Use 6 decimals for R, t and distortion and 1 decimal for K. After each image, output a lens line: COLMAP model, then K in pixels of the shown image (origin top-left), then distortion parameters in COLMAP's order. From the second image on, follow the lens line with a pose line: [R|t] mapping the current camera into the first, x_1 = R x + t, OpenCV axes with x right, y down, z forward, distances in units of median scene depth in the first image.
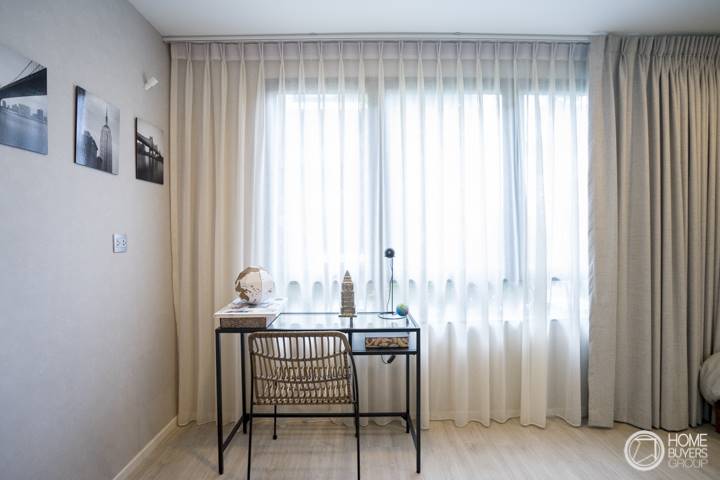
lens RADIAL K [[330.4, 0, 361.2], [0, 330.4, 236.2], [0, 0, 1]] dist [-0.015180, 0.001486]
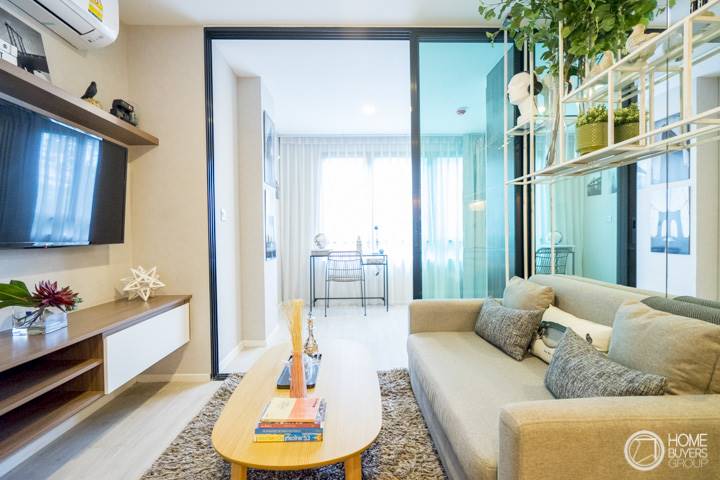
lens RADIAL K [[330.4, 0, 357.7], [0, 330.4, 238.3], [0, 0, 1]] dist [-0.015180, 0.001486]
pose [[0.999674, -0.003740, 0.025250, -0.105182], [0.003311, 0.999850, 0.016990, 0.082418], [-0.025310, -0.016901, 0.999537, -1.338112]]
